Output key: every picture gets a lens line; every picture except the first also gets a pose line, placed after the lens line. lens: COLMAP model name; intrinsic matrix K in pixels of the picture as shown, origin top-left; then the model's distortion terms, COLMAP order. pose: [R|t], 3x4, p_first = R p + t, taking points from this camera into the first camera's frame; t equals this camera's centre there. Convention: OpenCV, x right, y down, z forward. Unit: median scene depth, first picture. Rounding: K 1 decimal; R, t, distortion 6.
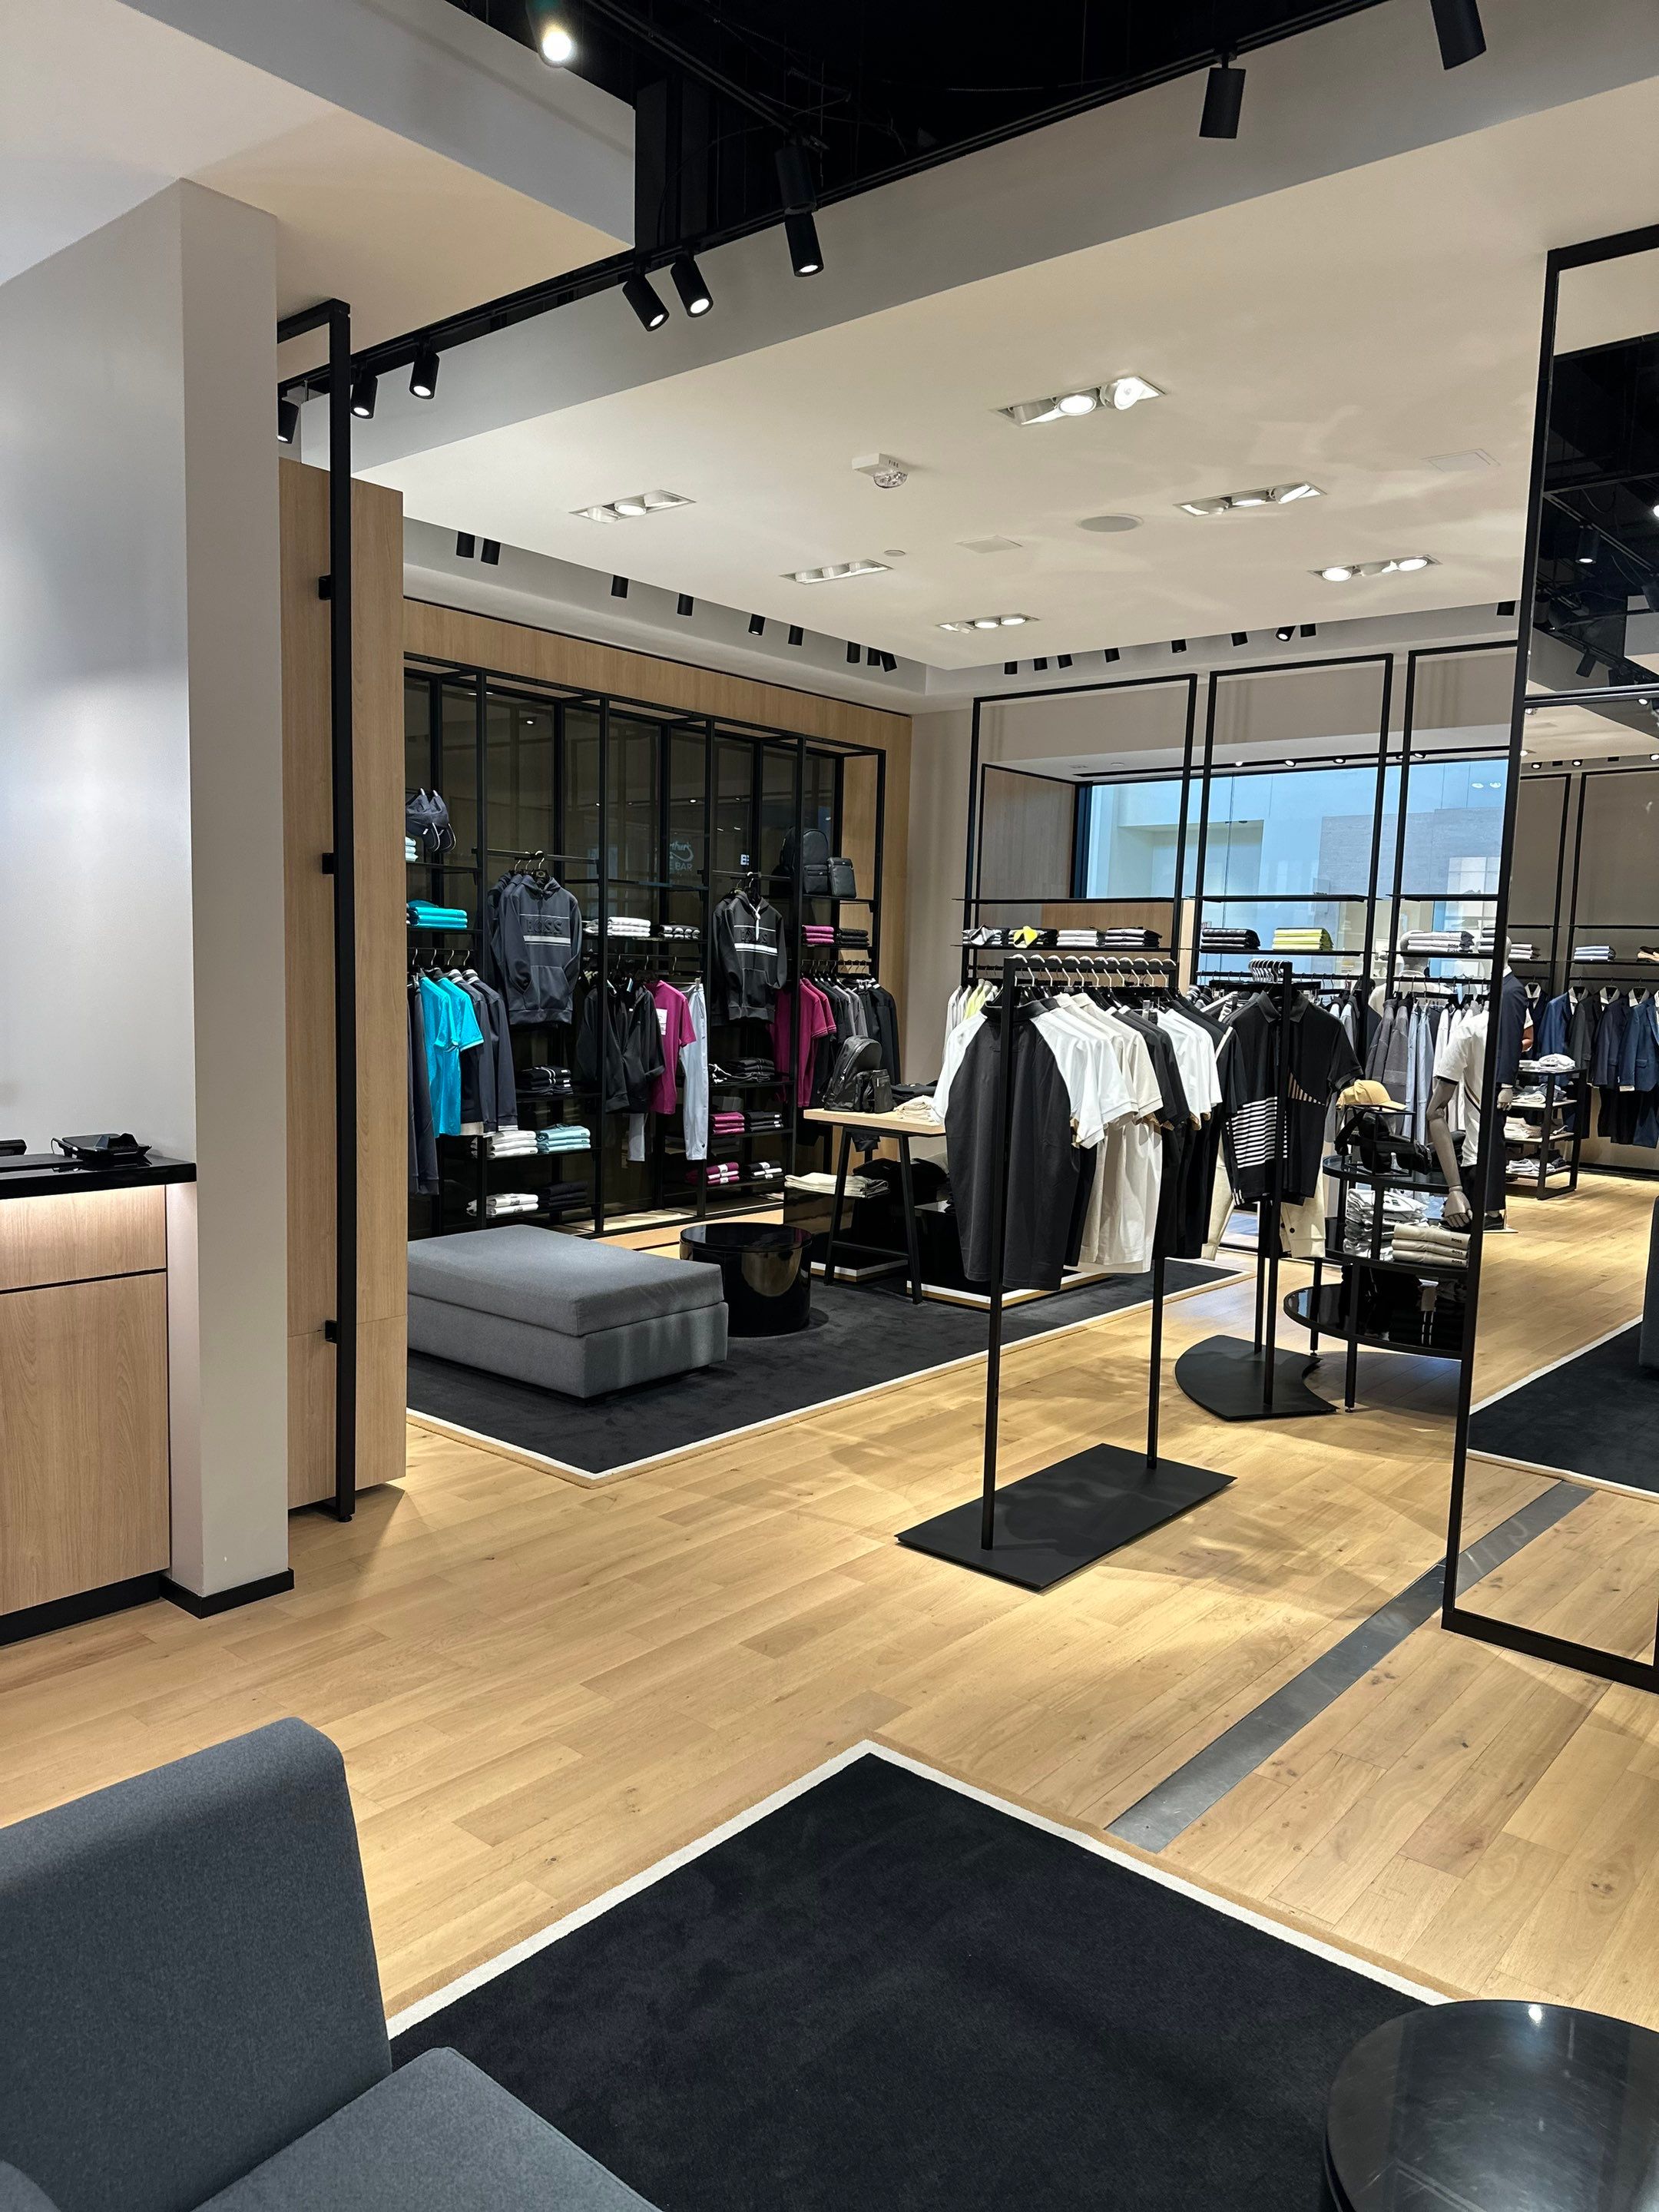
lens RADIAL K [[1540.2, 0, 825.5], [0, 1540.2, 1119.8], [0, 0, 1]] dist [0.034805, -0.055402]
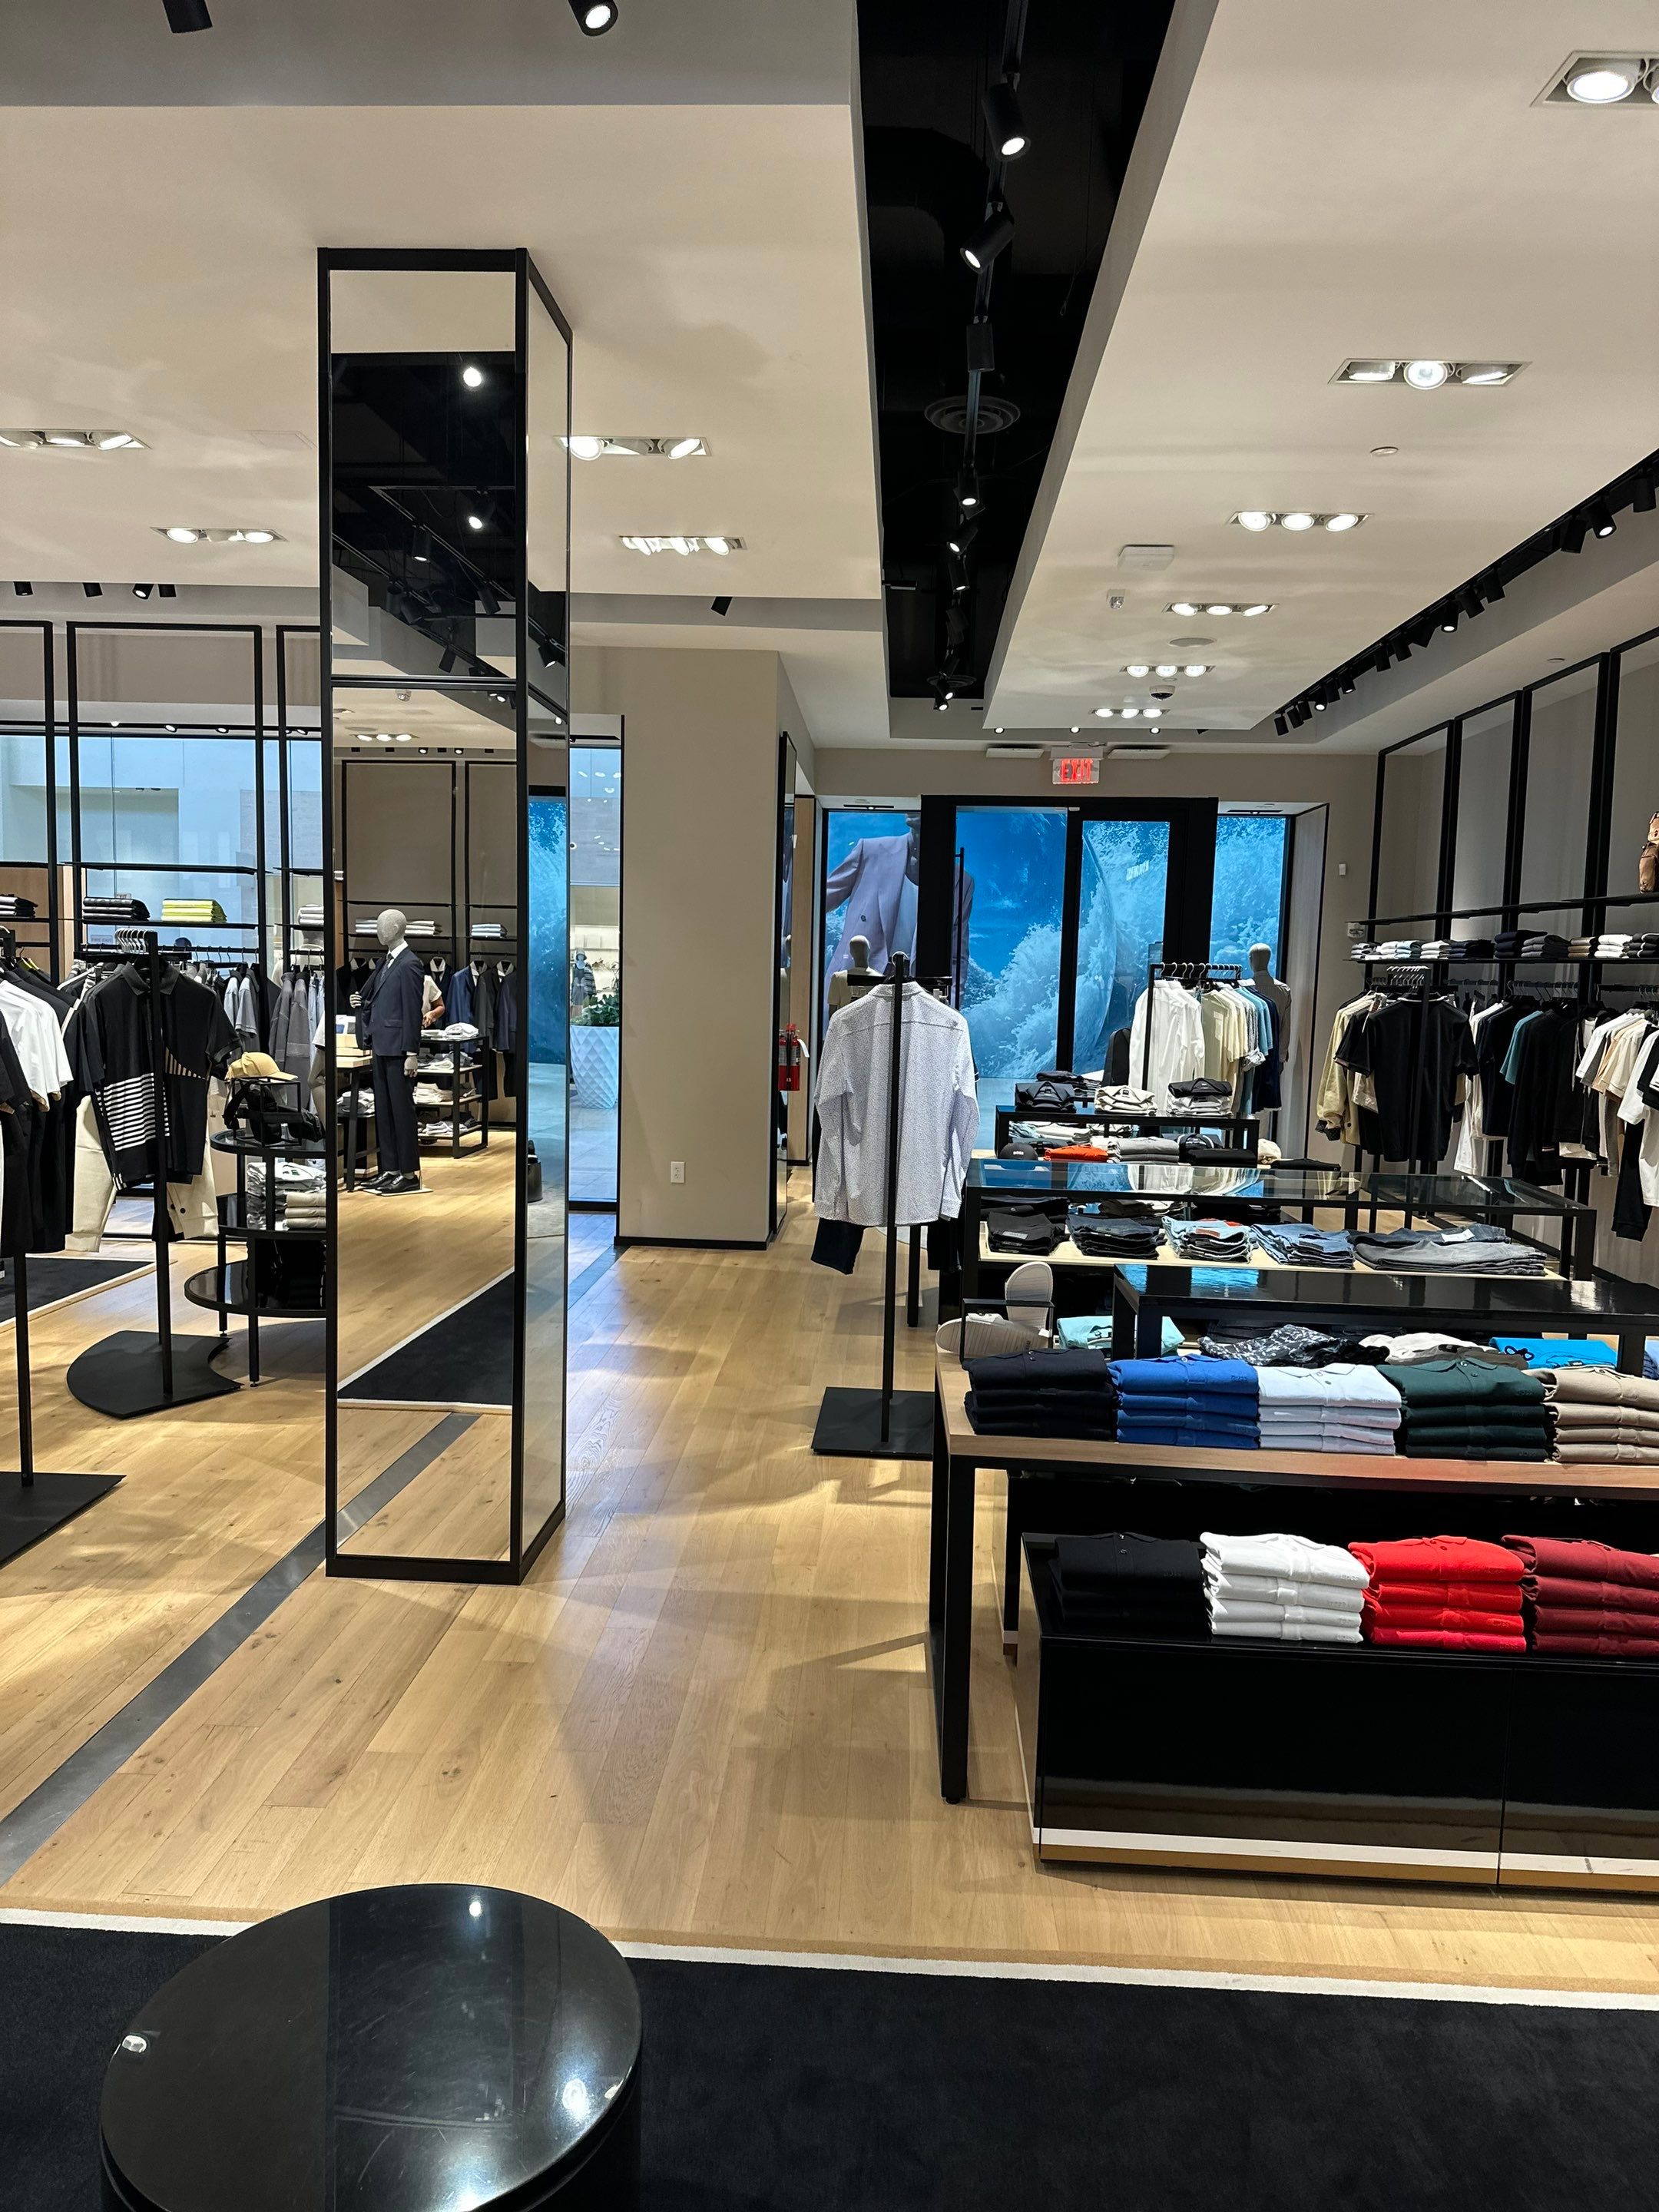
lens RADIAL K [[1555.6, 0, 822.3], [0, 1555.6, 1103.5], [0, 0, 1]] dist [0.035311, -0.045745]
pose [[0.795221, -0.065009, 0.602824, 0.044109], [0.063455, 0.997699, 0.023885, 0.008585], [-0.602990, 0.019258, 0.797516, -0.028993]]
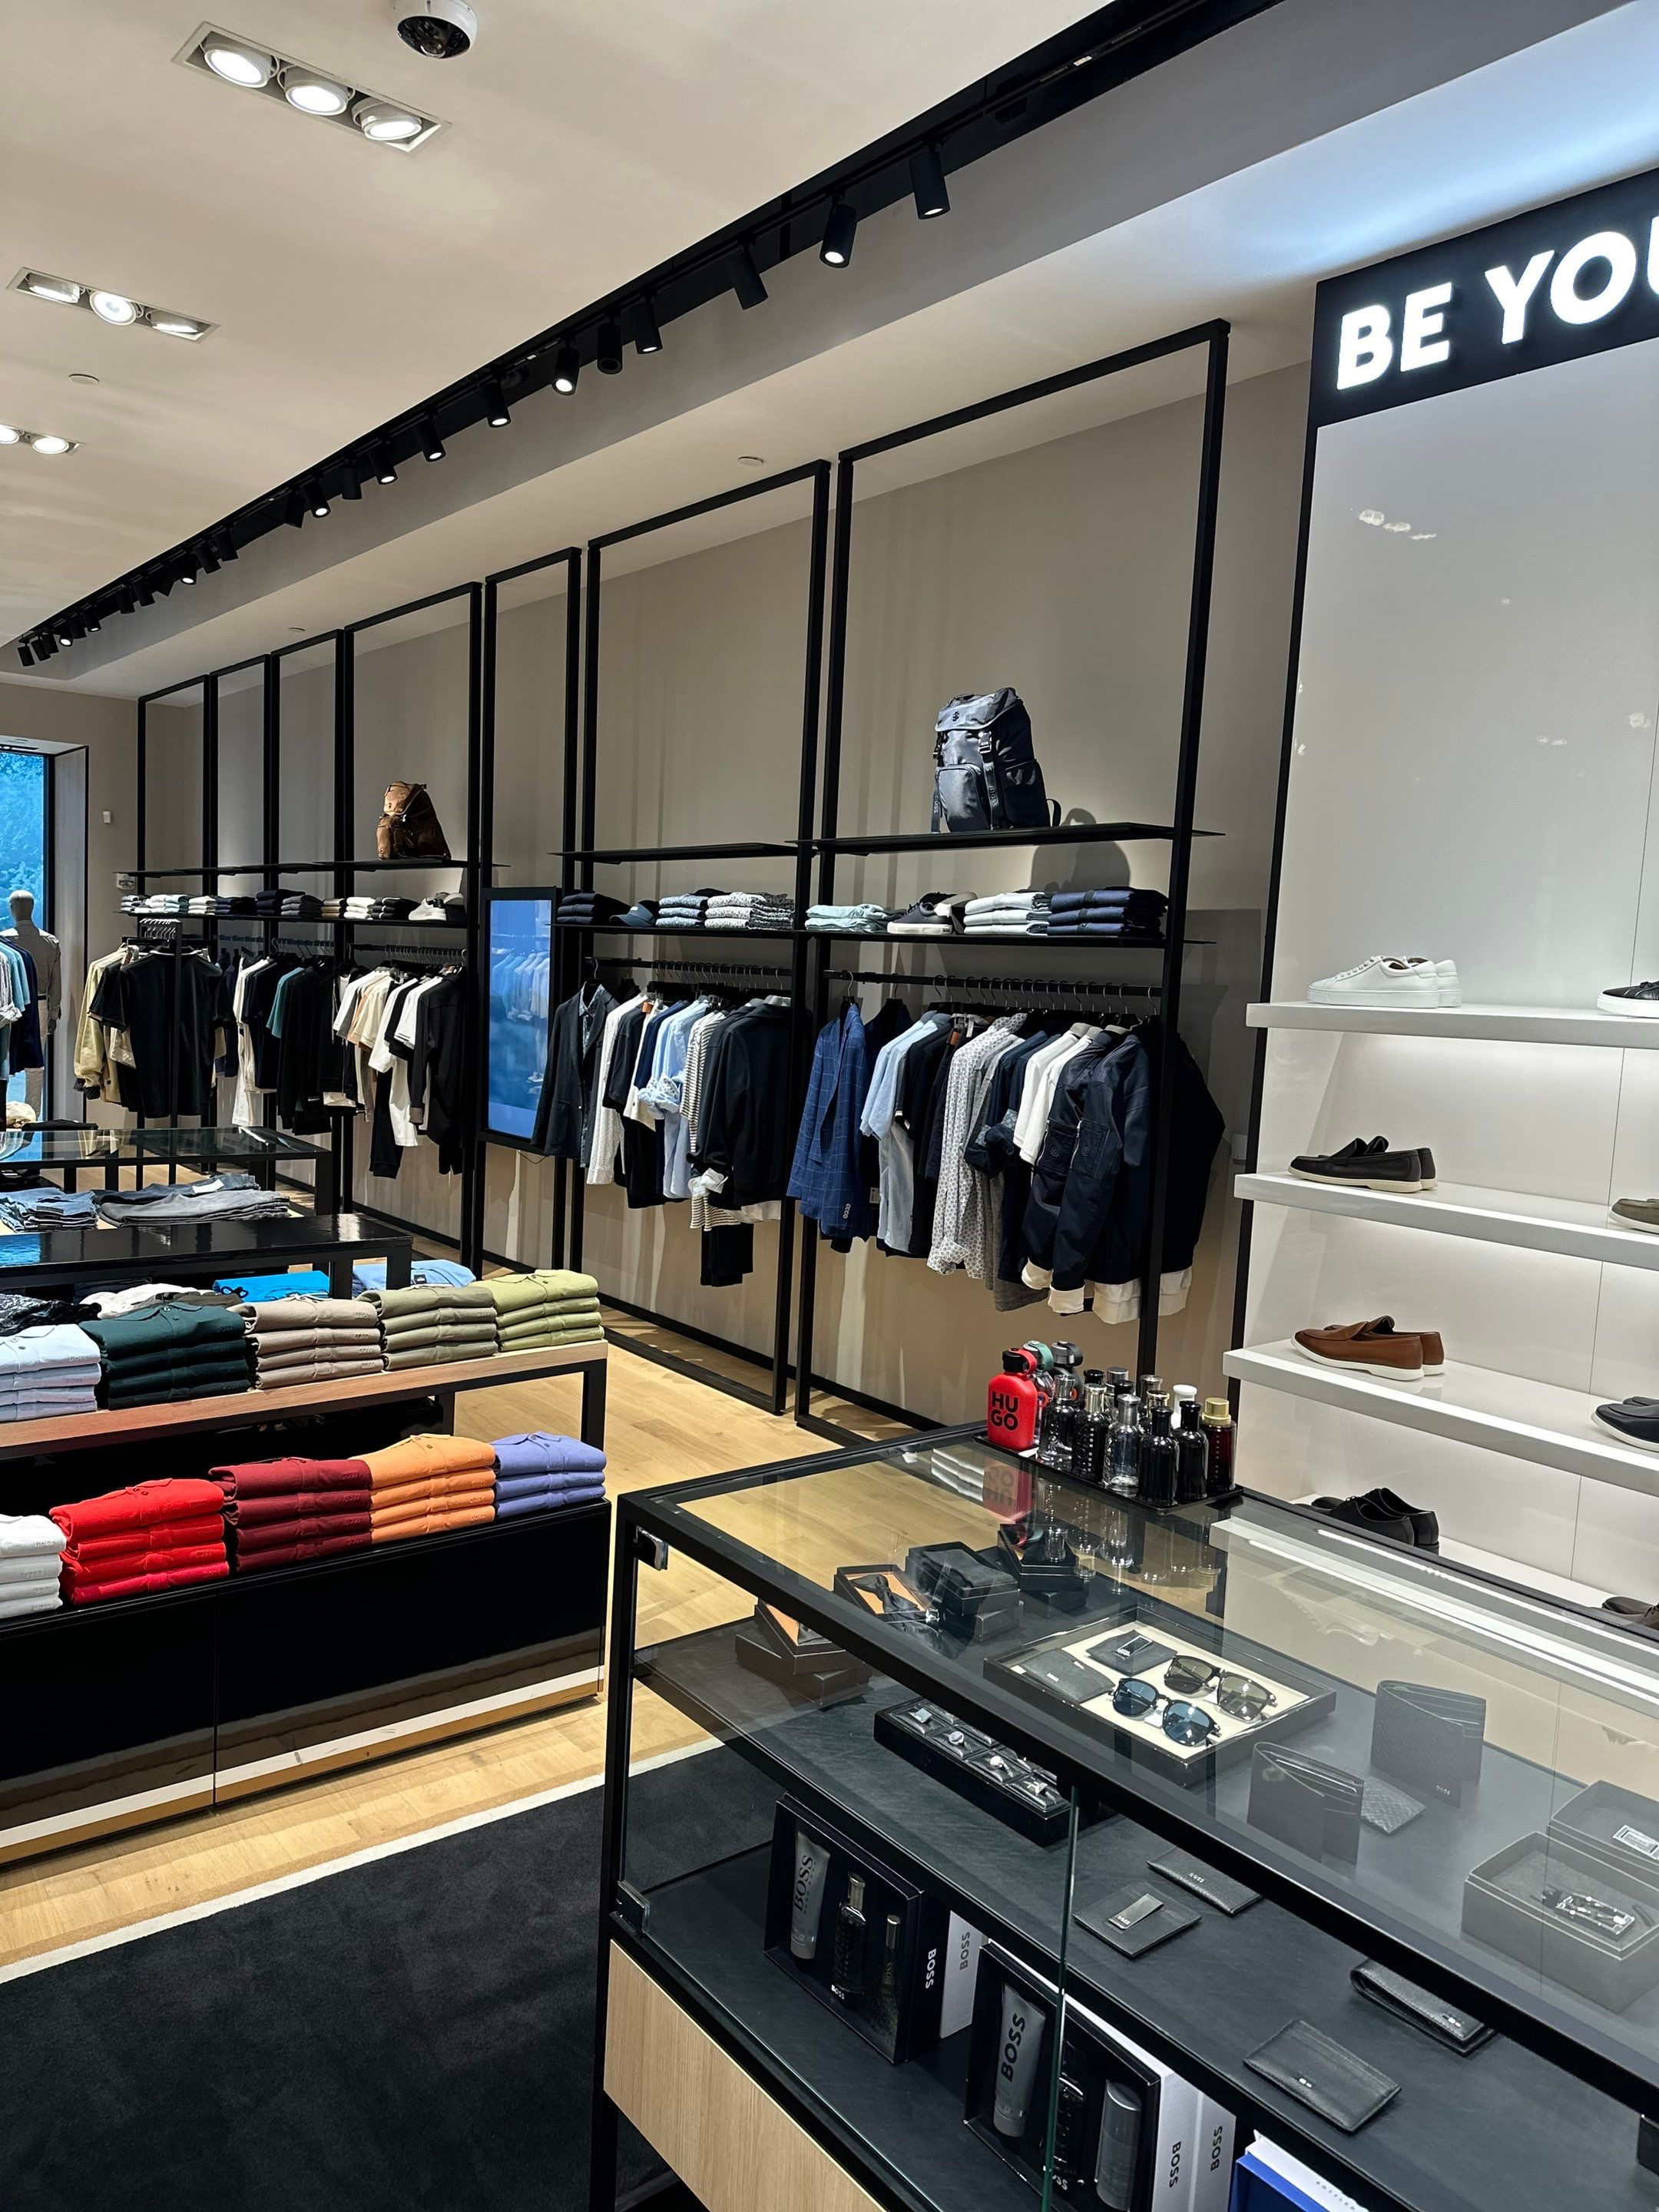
lens RADIAL K [[1555.6, 0, 822.3], [0, 1555.6, 1103.5], [0, 0, 1]] dist [0.035311, -0.045745]
pose [[0.195569, -0.105192, 0.975032, 0.064288], [0.057709, 0.993742, 0.095635, 0.016784], [-0.978991, 0.037565, 0.200416, -0.078773]]
